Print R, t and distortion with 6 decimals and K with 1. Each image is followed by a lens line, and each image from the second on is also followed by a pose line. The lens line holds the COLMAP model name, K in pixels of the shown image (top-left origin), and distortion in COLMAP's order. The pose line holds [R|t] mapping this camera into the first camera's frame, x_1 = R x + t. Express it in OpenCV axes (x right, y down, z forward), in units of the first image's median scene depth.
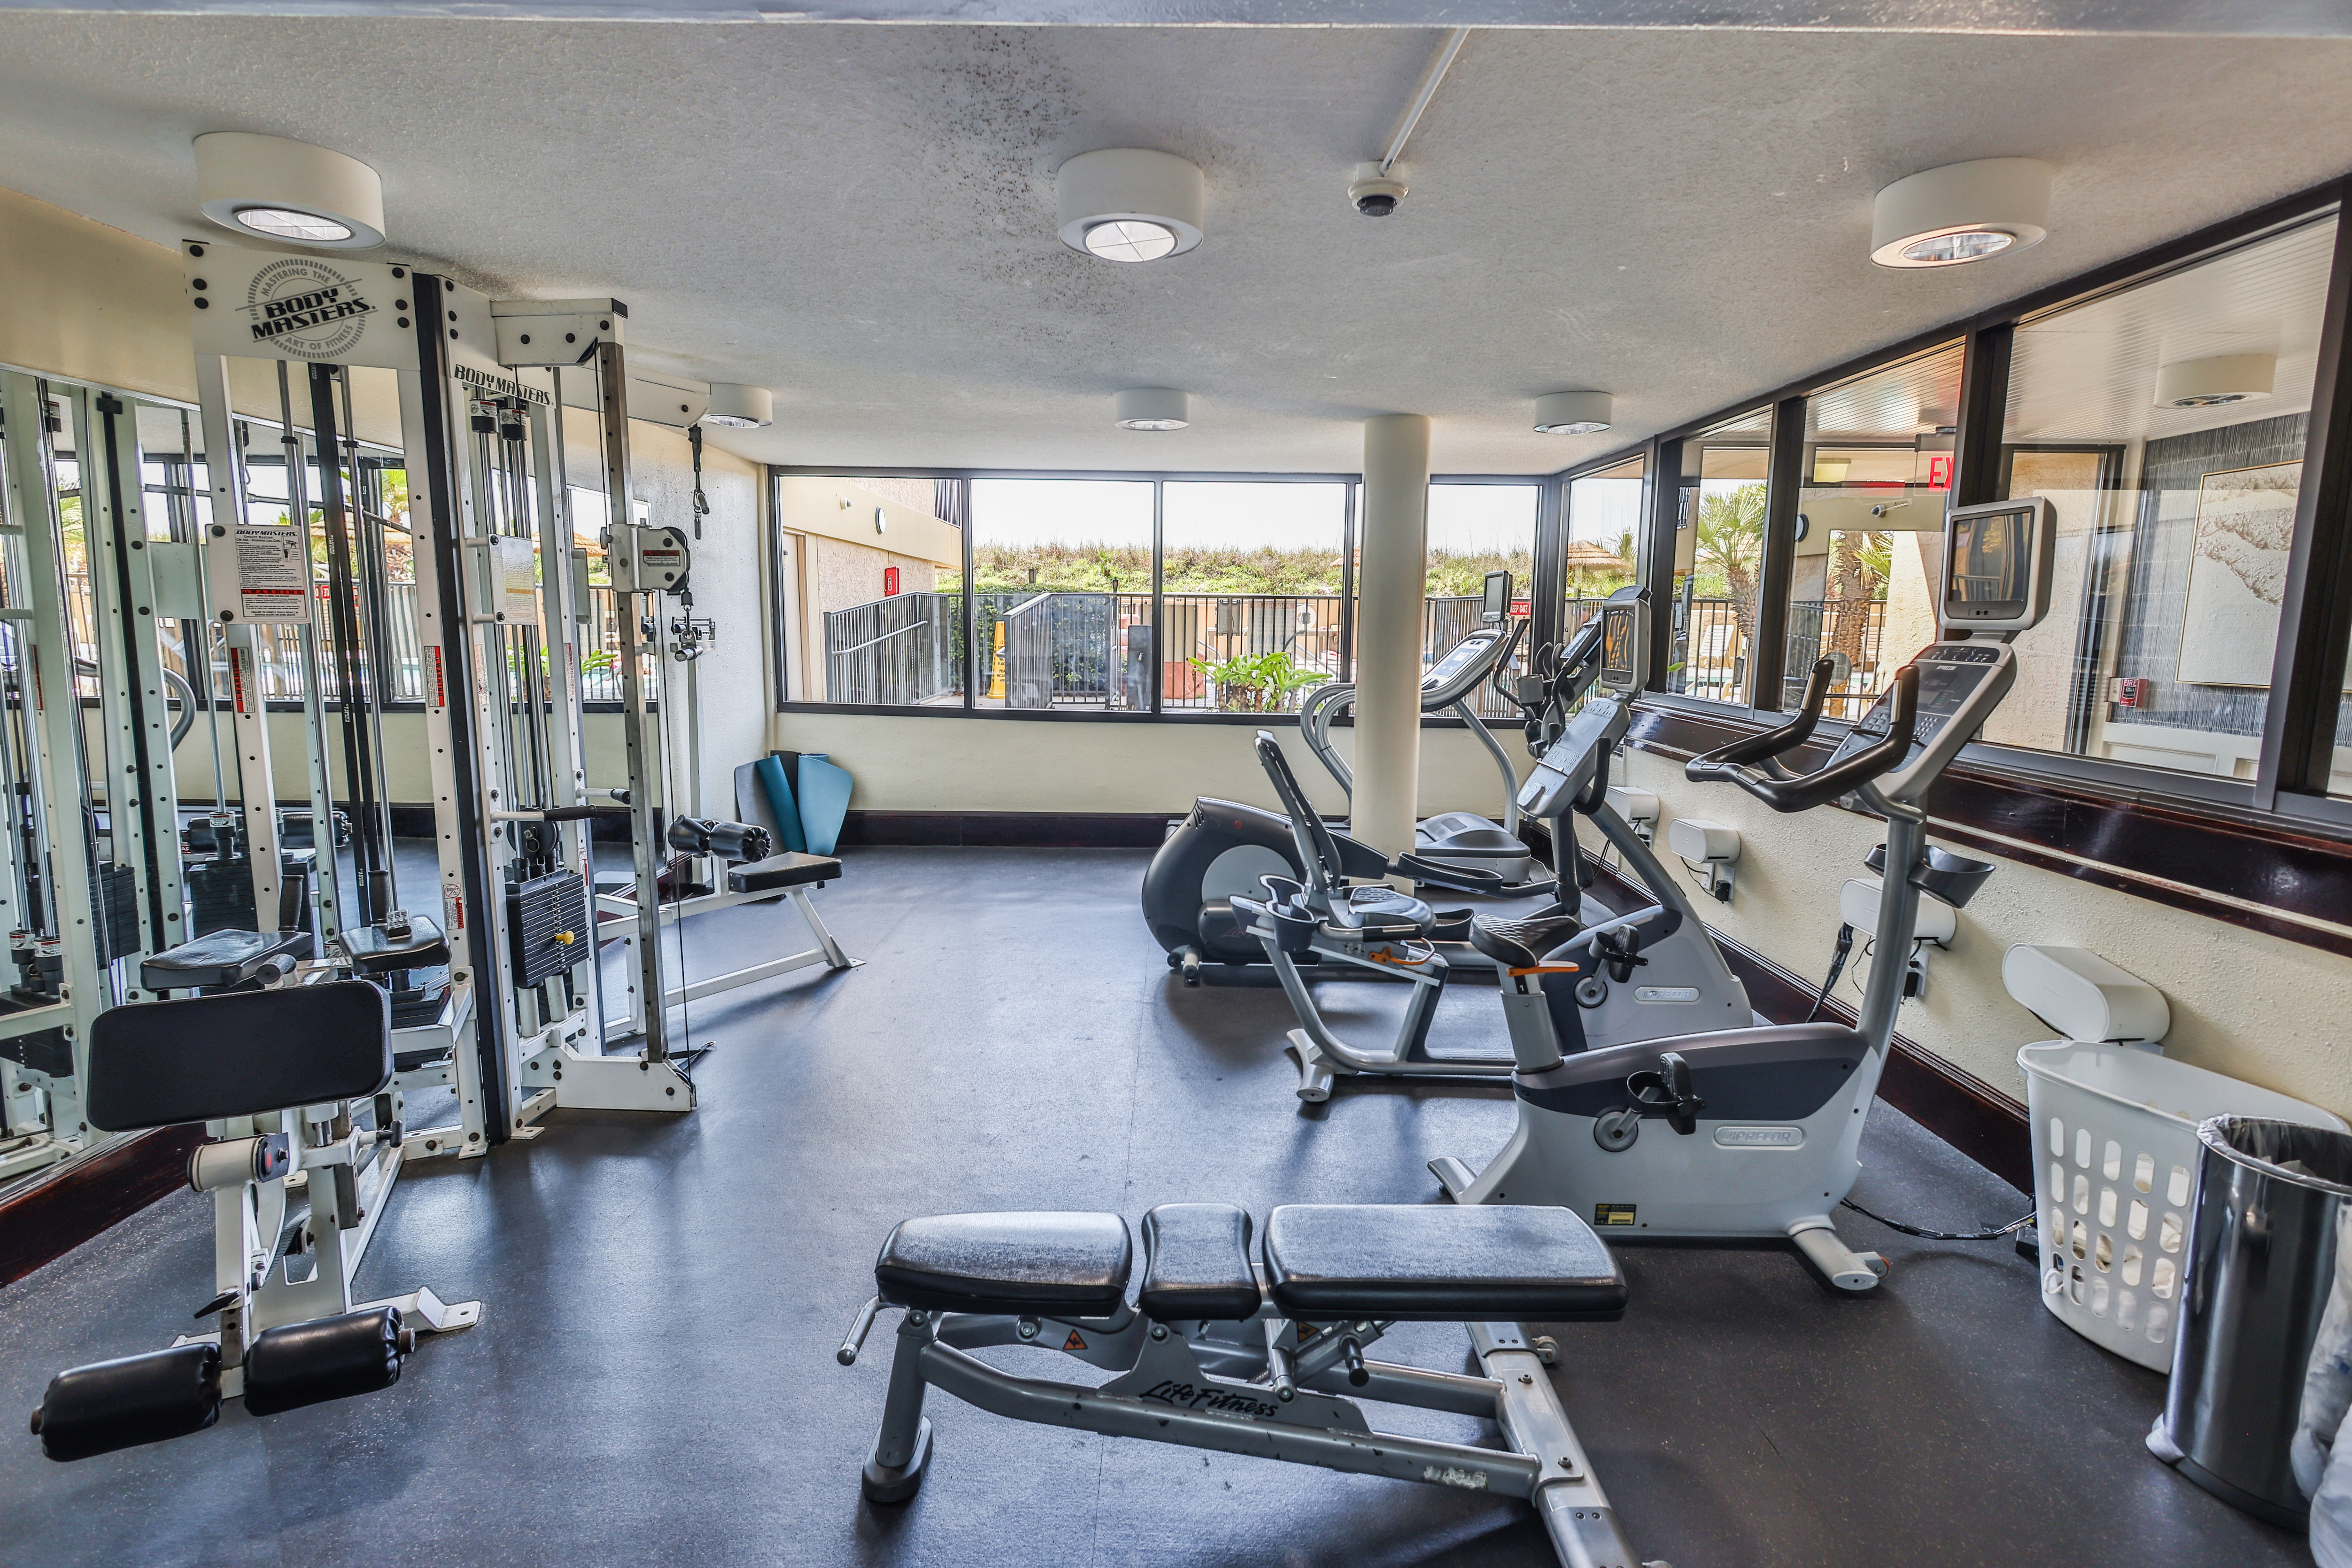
lens RADIAL K [[1148.2, 0, 1176.4], [0, 1148.2, 780.4], [0, 0, 1]] dist [-0.003167, 0.002244]
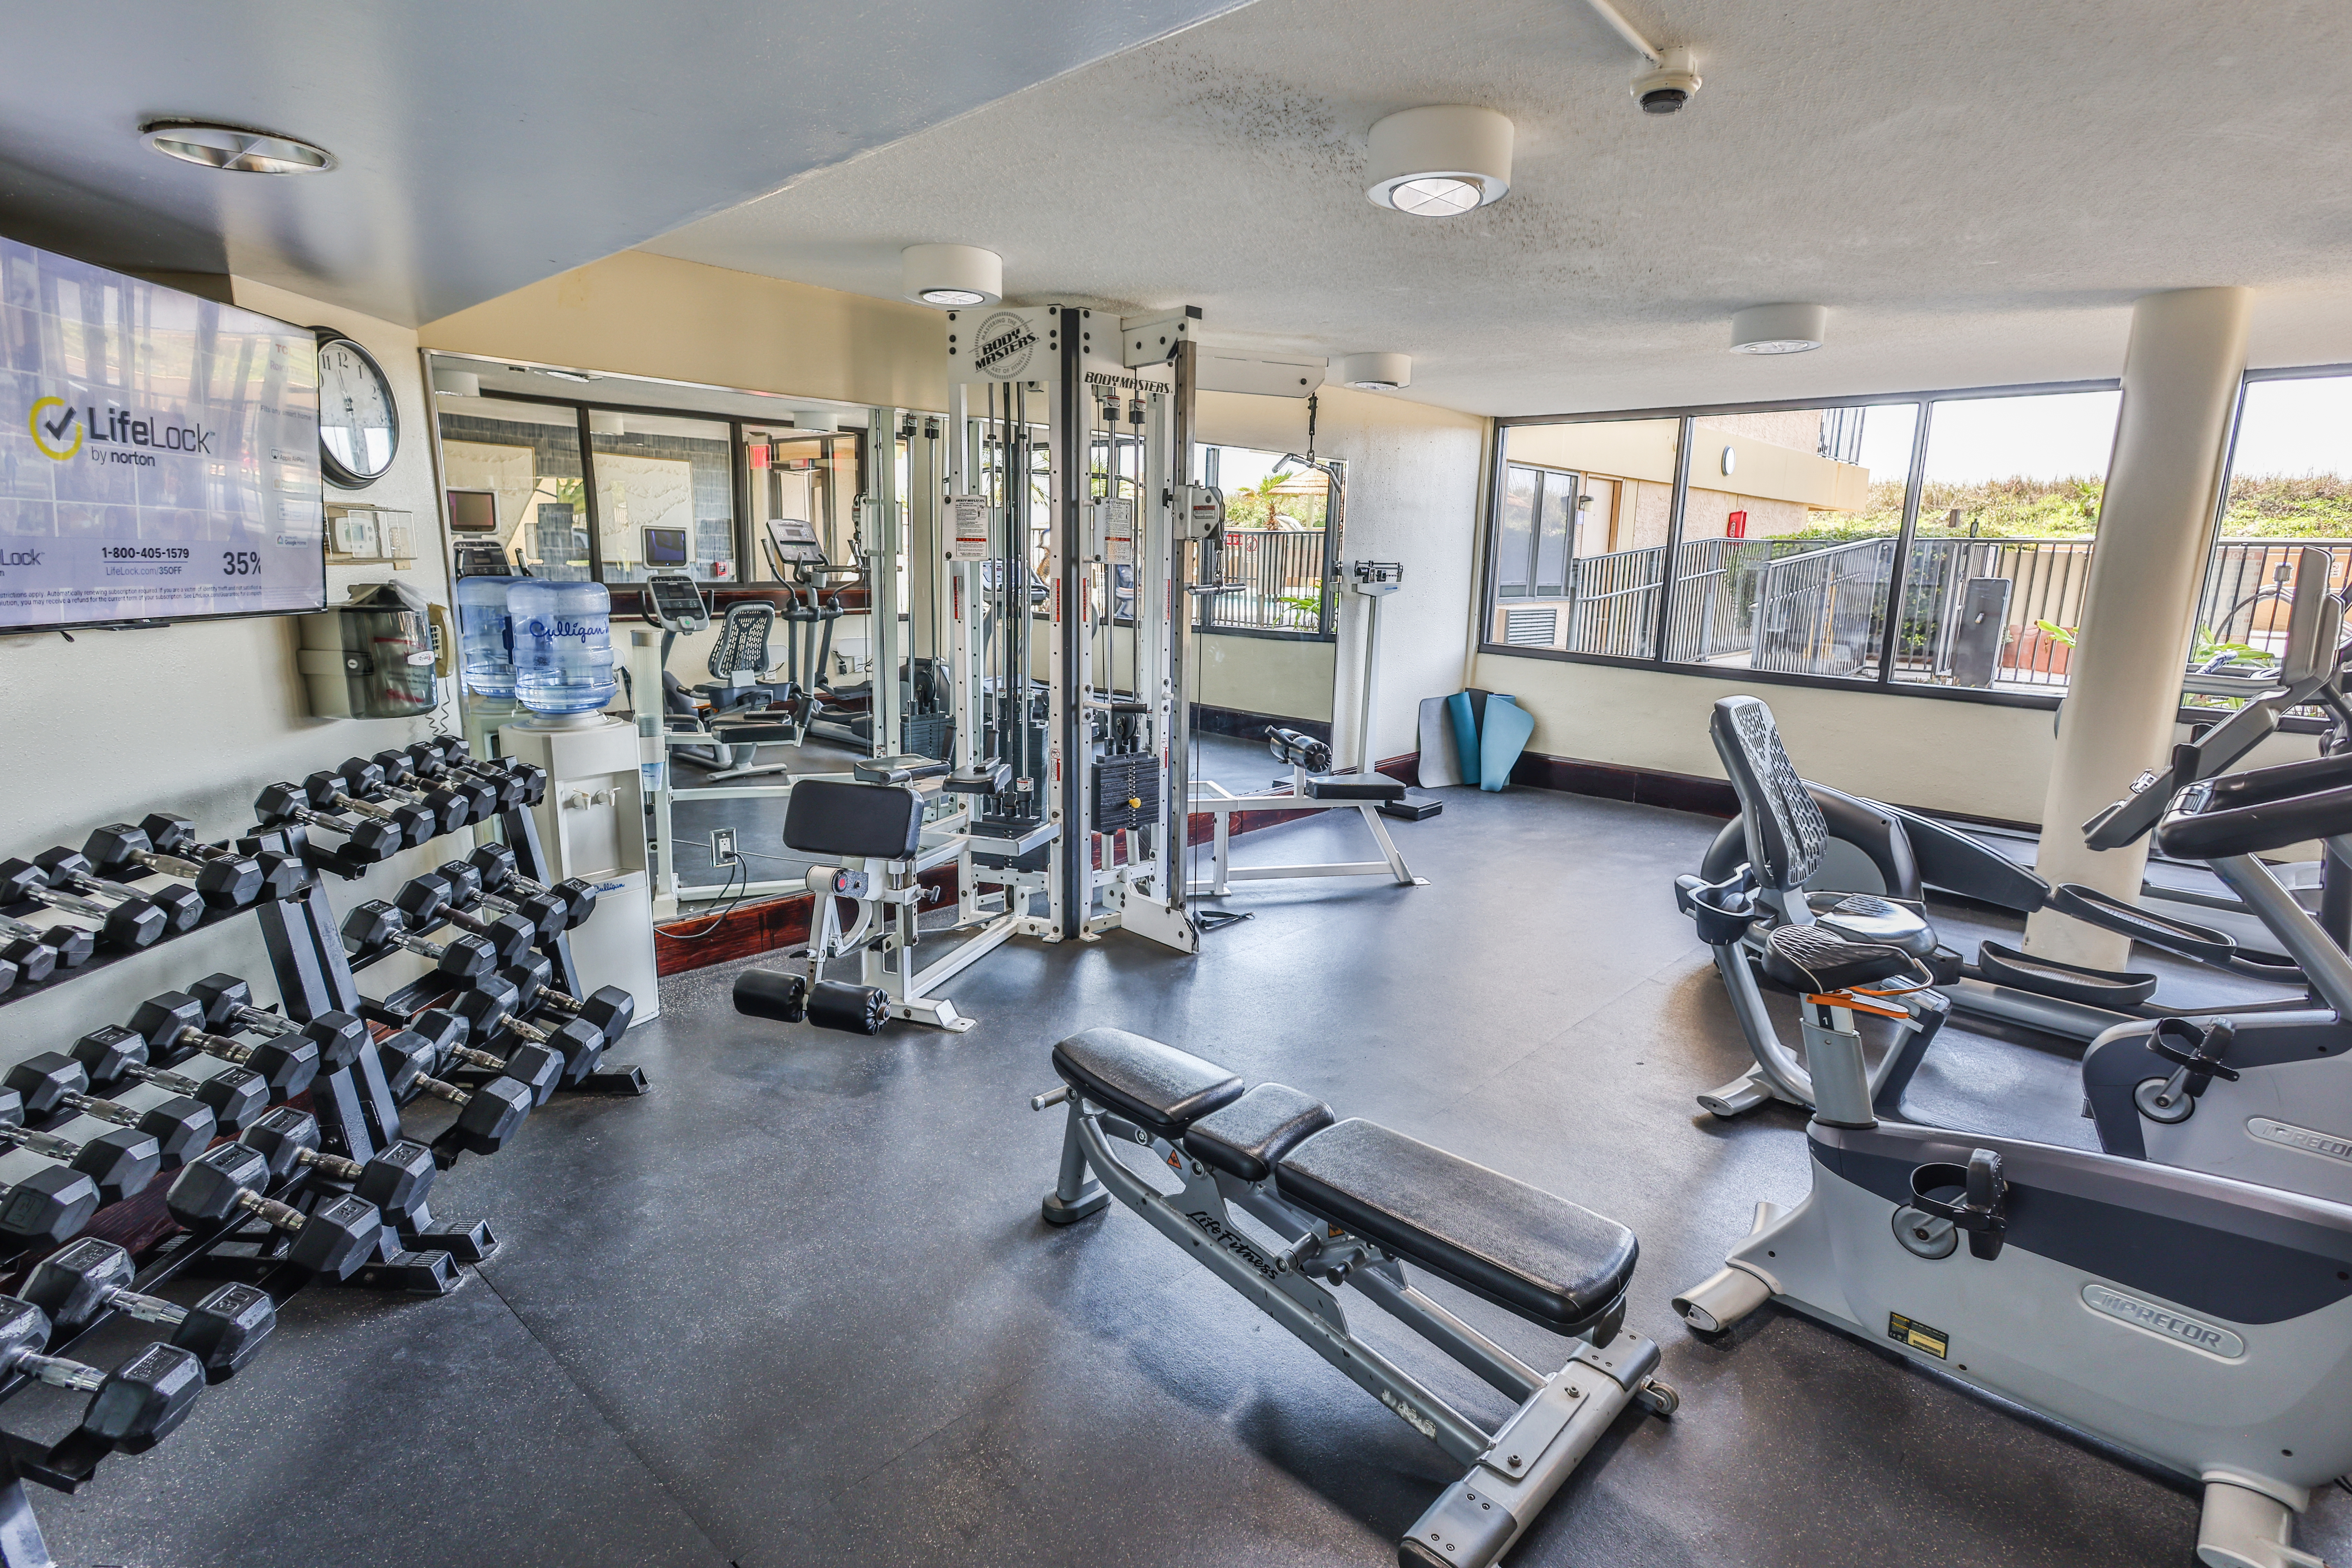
lens RADIAL K [[1148.2, 0, 1180.4], [0, 1148.2, 787.8], [0, 0, 1]] dist [-0.003167, 0.002244]
pose [[0.726533, 0.143284, -0.672027, 0.419290], [-0.108613, 0.989669, 0.093587, -0.010373], [0.678494, 0.004997, 0.734589, 0.065340]]
